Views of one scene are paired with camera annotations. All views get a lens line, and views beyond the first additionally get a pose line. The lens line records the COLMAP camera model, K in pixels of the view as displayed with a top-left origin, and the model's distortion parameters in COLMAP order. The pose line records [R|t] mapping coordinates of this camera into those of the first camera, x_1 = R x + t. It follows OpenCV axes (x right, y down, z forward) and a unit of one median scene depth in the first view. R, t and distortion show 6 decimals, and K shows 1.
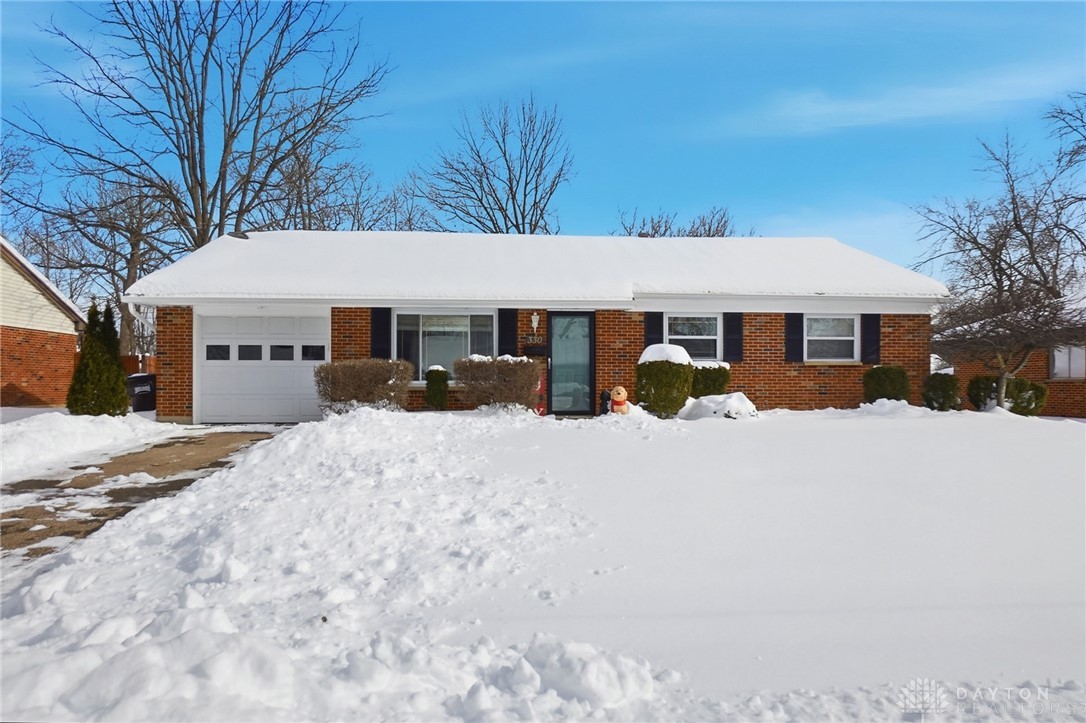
lens RADIAL K [[717.2, 0, 545.2], [0, 717.2, 371.5], [0, 0, 1]] dist [-0.003269, -0.000481]
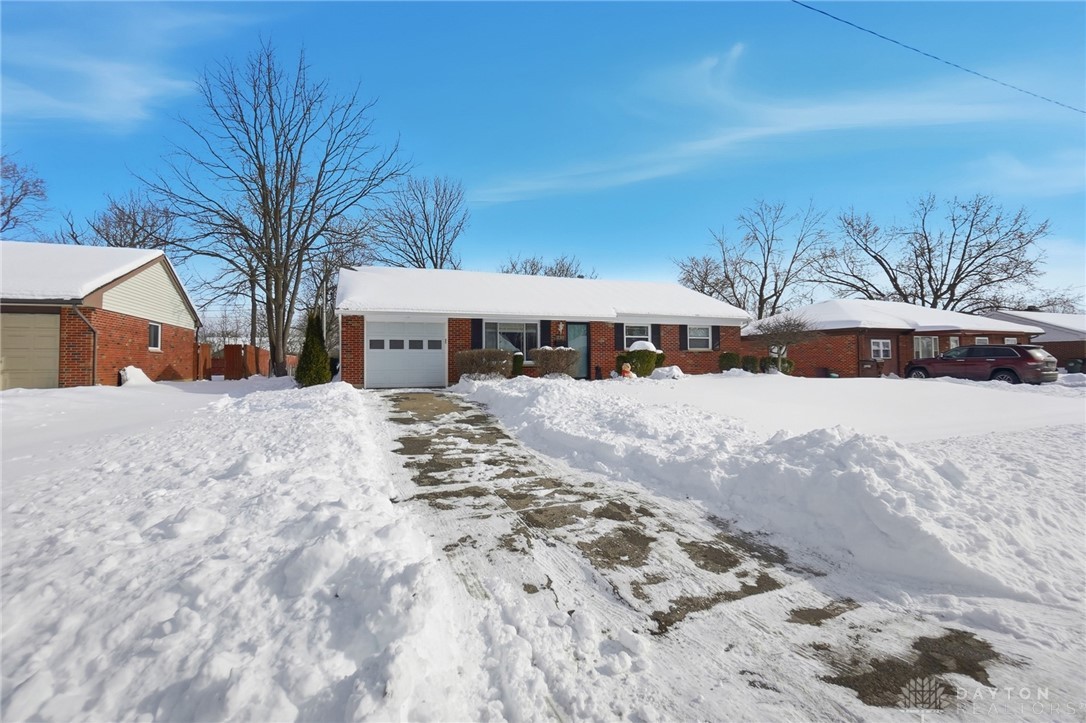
lens RADIAL K [[486.5, 0, 542.0], [0, 486.5, 348.0], [0, 0, 1]] dist [-0.072635, 0.031651]
pose [[0.959941, 0.001165, 0.280201, -0.398604], [0.002549, 0.999914, -0.012892, -0.002981], [-0.280192, 0.013090, 0.959855, -0.149626]]
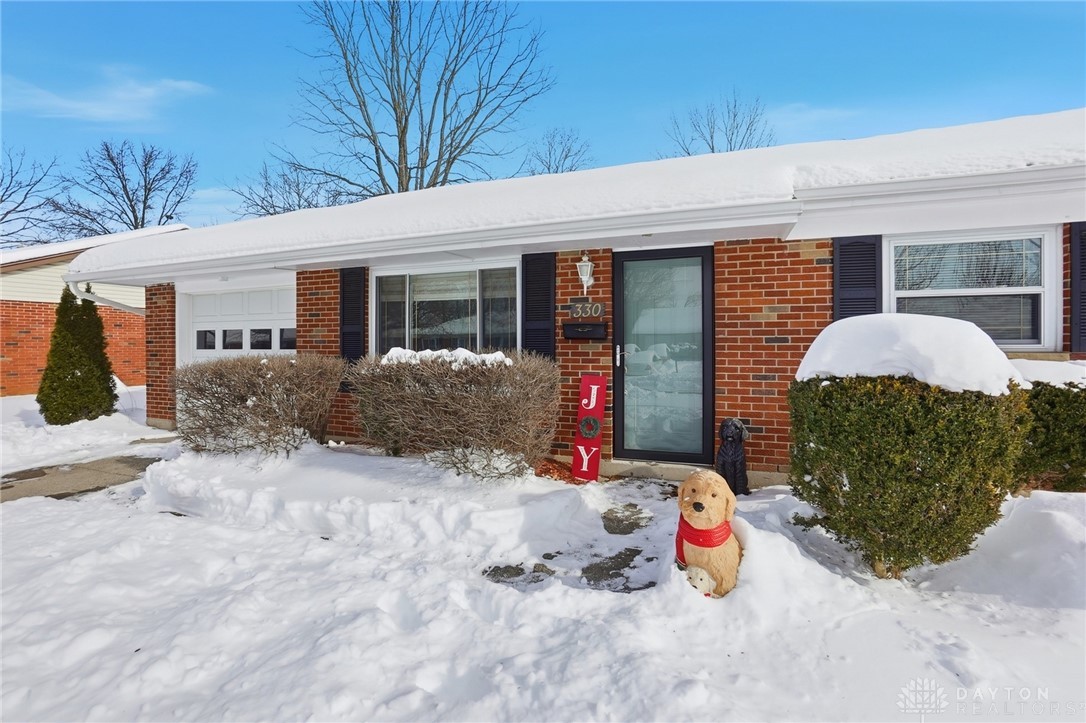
lens RADIAL K [[486.5, 0, 542.0], [0, 486.5, 348.0], [0, 0, 1]] dist [-0.072635, 0.031651]
pose [[0.903988, 0.001059, -0.427557, 0.104716], [0.013531, 0.999425, 0.031086, -0.028470], [0.427344, -0.033887, 0.903454, 0.674693]]
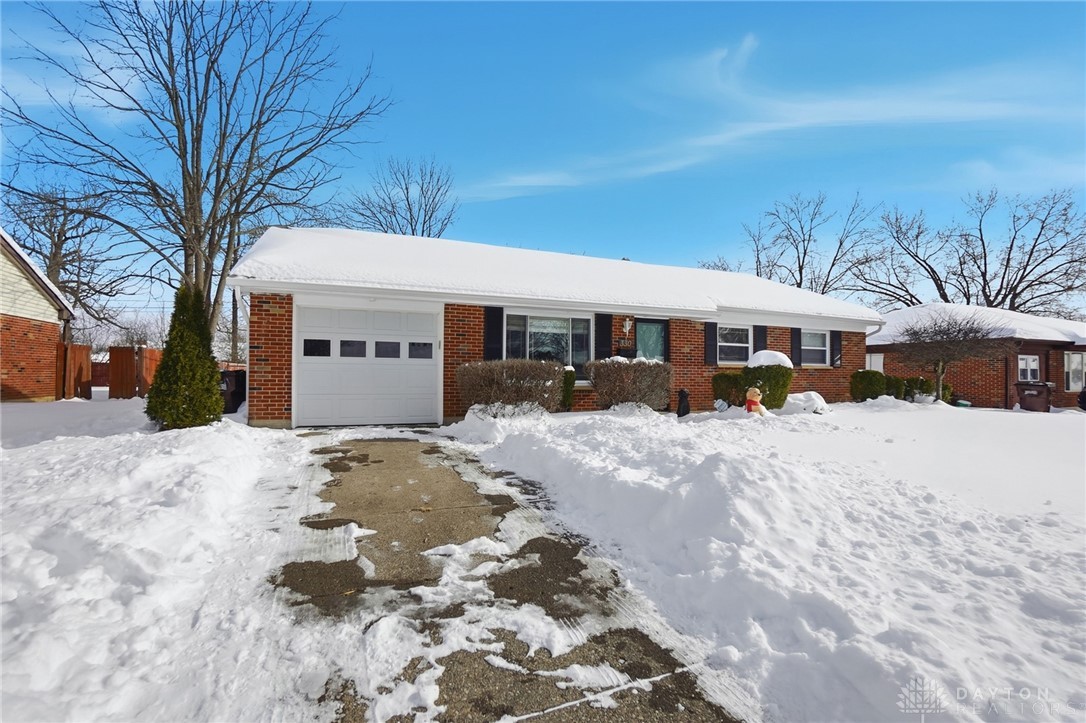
lens RADIAL K [[493.0, 0, 543.0], [0, 493.0, 361.5], [0, 0, 1]] dist [-0.065313, 0.018072]
pose [[0.949444, 0.015596, 0.313548, -0.372907], [-0.013928, 0.999874, -0.007559, -0.008289], [-0.313626, 0.002810, 0.949542, 0.323399]]
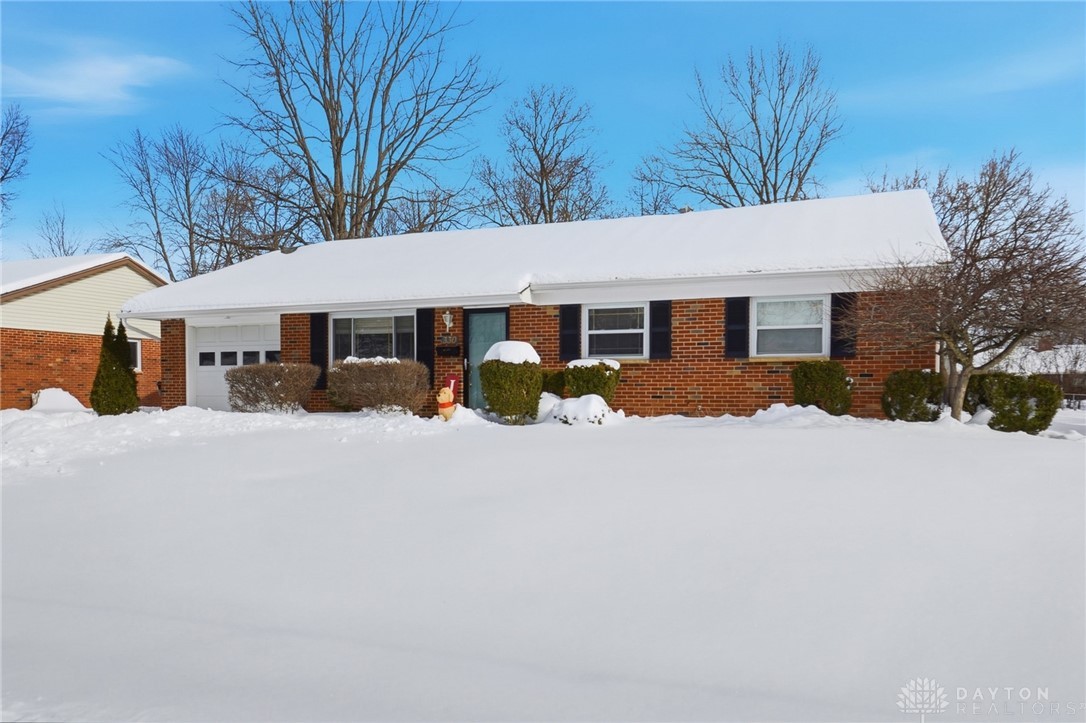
lens RADIAL K [[790.6, 0, 545.7], [0, 790.6, 407.3], [0, 0, 1]] dist [0.001641, -0.000102]
pose [[0.900061, 0.009493, -0.435659, 0.563205], [0.009316, 0.999115, 0.041018, 0.003731], [0.435663, -0.040977, 0.899176, 0.103750]]
